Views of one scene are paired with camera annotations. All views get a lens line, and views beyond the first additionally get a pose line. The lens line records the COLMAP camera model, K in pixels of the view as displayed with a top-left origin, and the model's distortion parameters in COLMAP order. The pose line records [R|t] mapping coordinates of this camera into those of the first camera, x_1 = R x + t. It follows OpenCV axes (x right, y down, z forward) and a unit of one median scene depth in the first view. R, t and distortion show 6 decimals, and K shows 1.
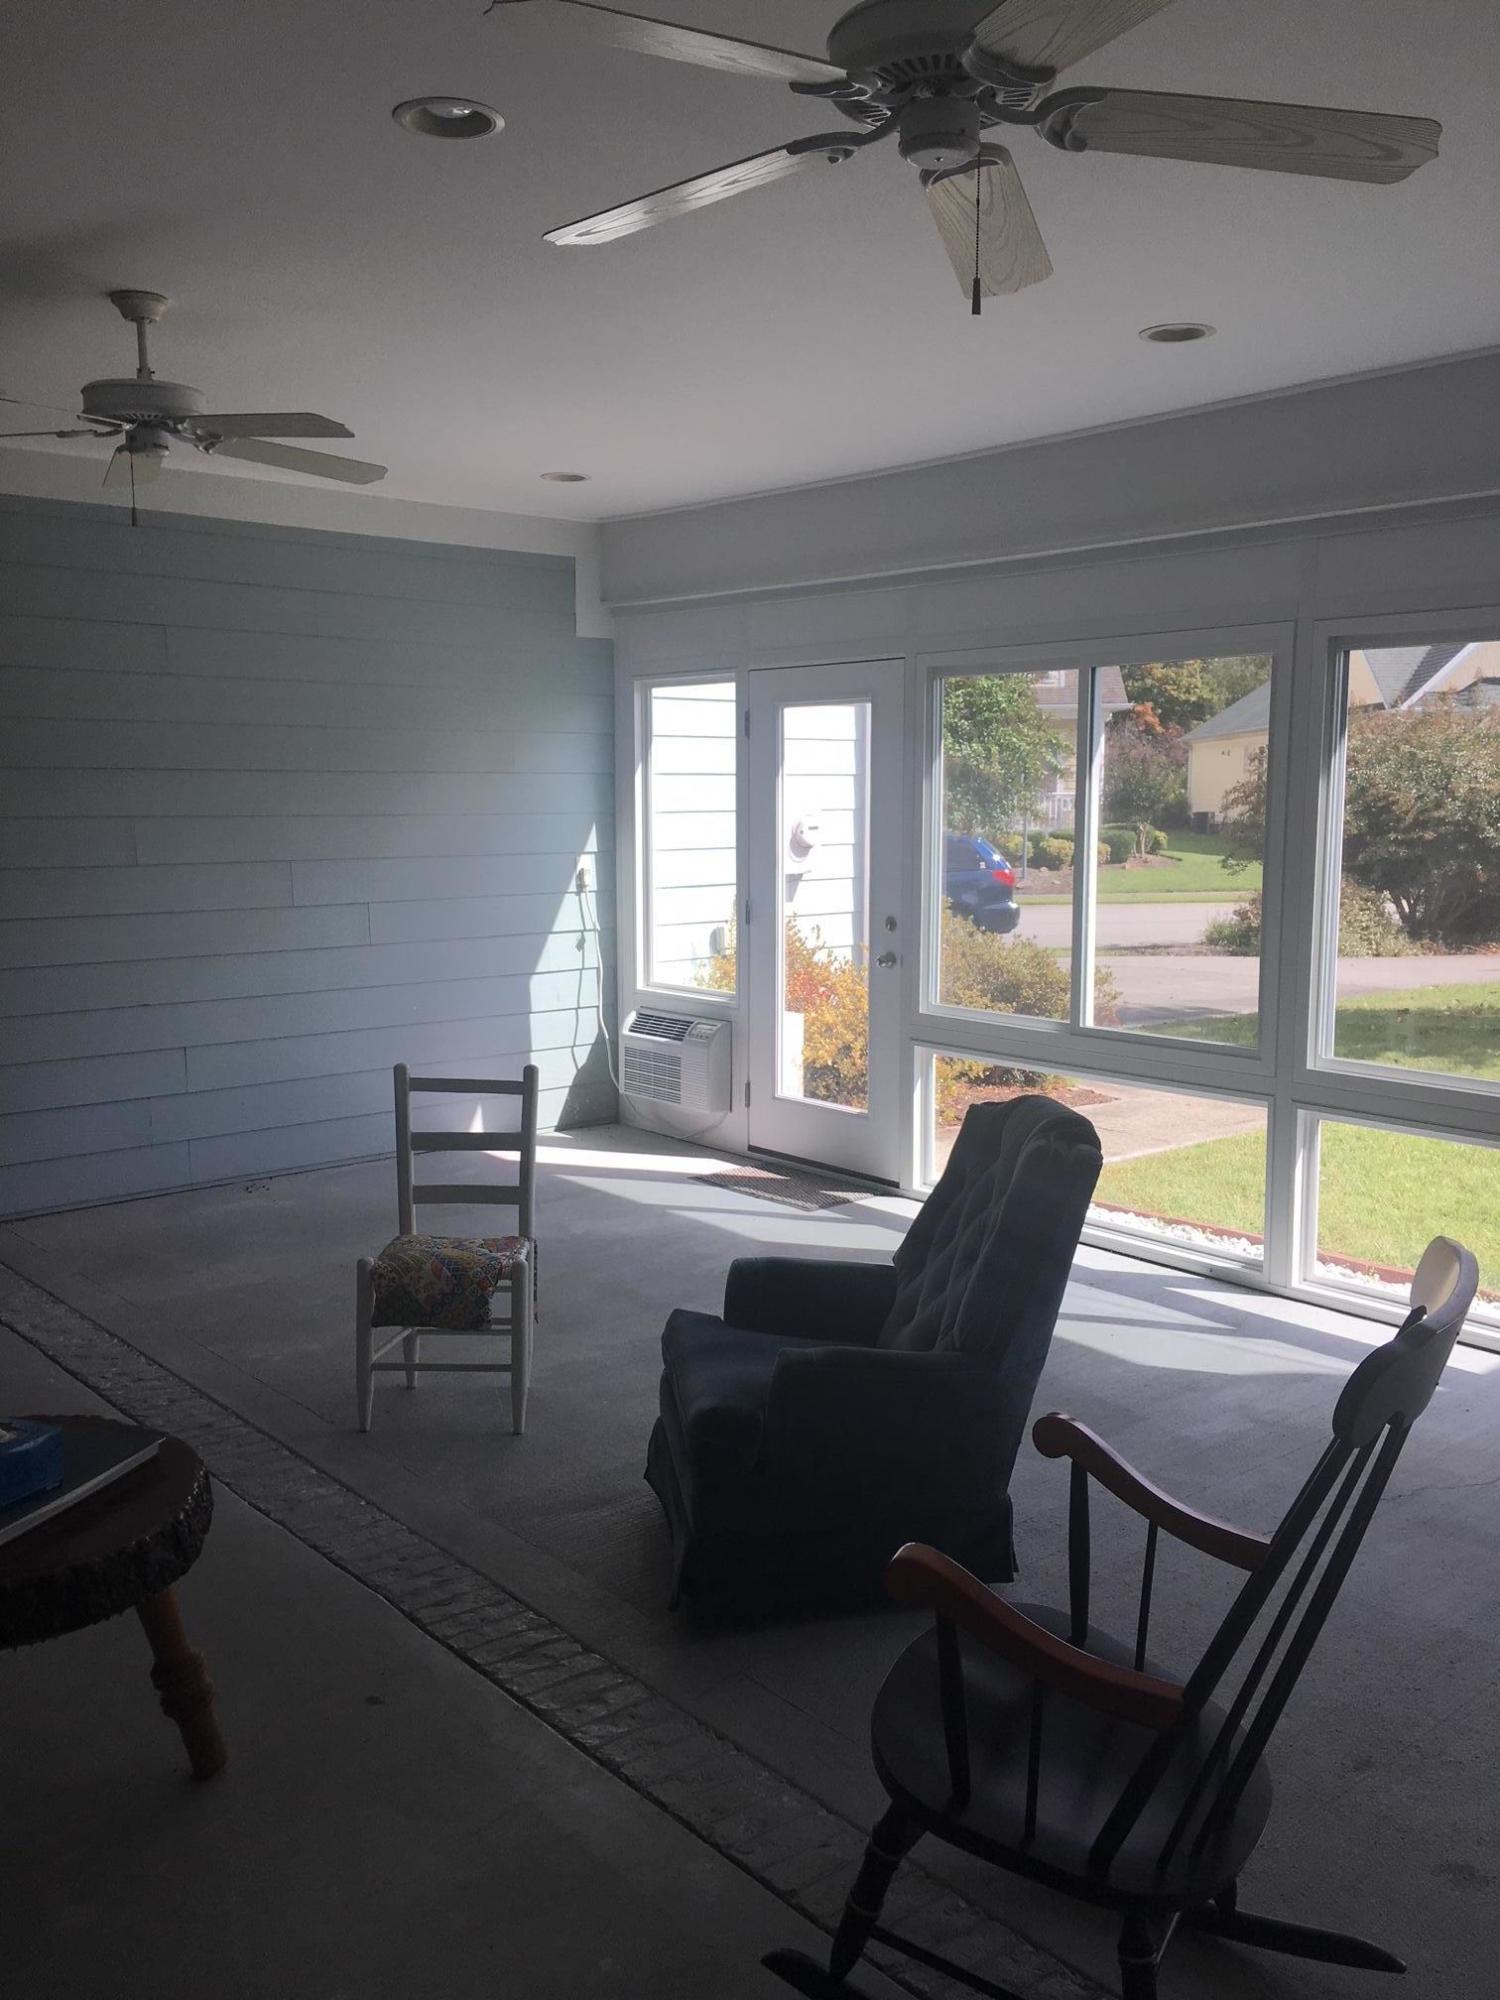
lens RADIAL K [[1686.6, 0, 750.0], [0, 1686.6, 1000.0], [0, 0, 1]] dist [0.291929, 0.000311]
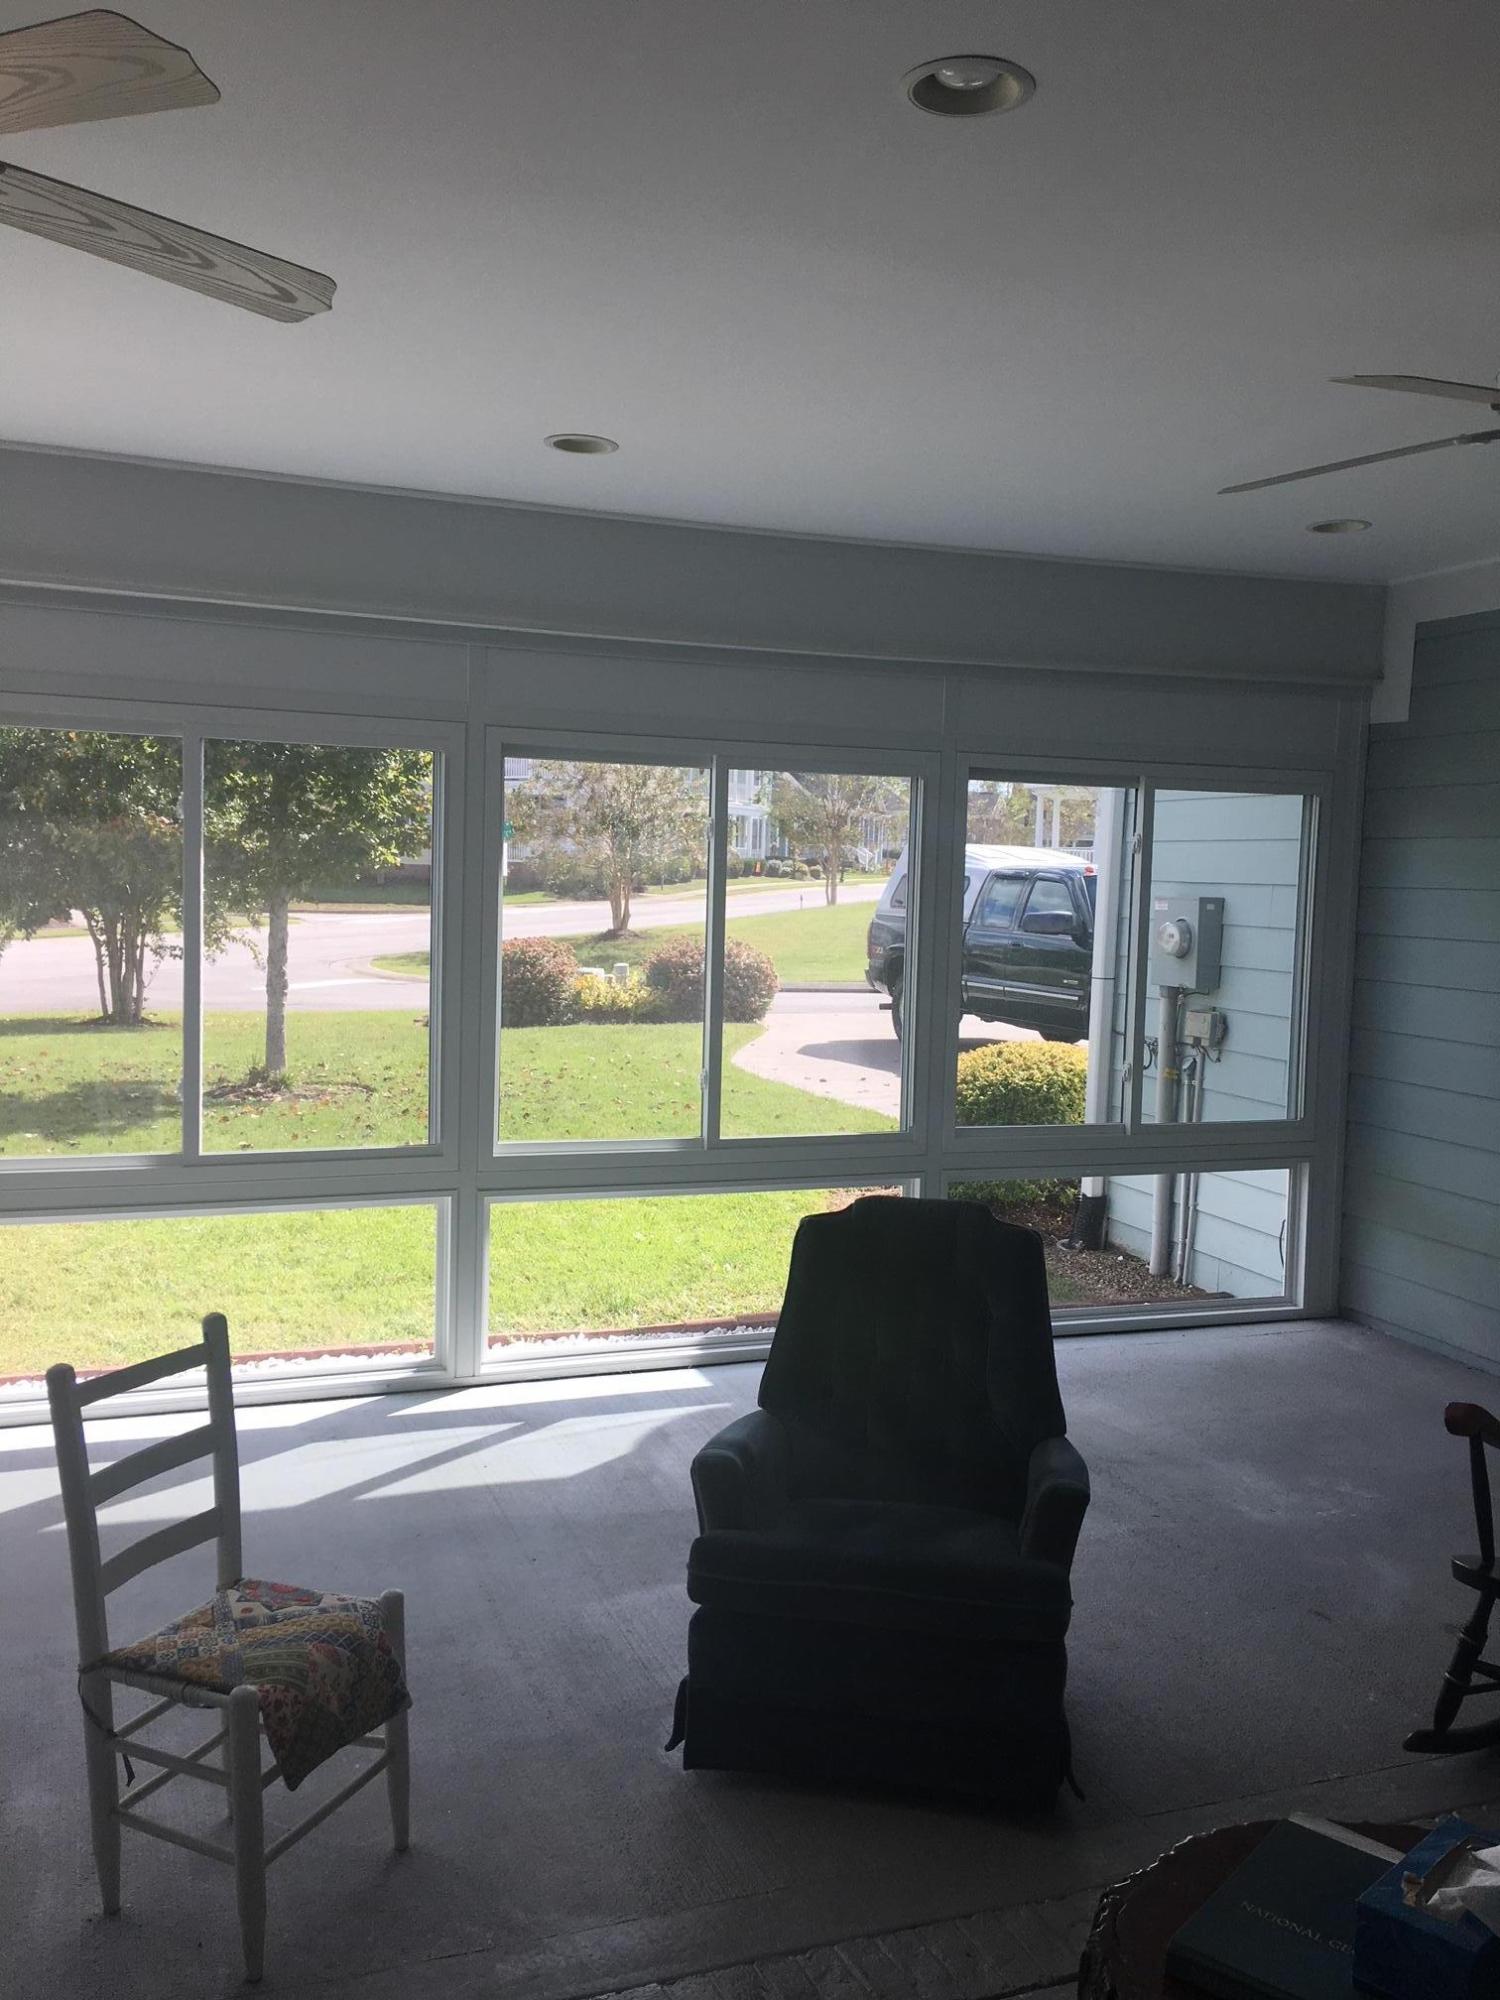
lens RADIAL K [[1681.1, 0, 750.0], [0, 1681.1, 1000.0], [0, 0, 1]] dist [0.129811, -0.184209]
pose [[0.362461, -0.060247, 0.930050, -0.554516], [0.095123, 0.995089, 0.027388, -0.065823], [-0.927132, 0.078542, 0.366412, 0.493729]]
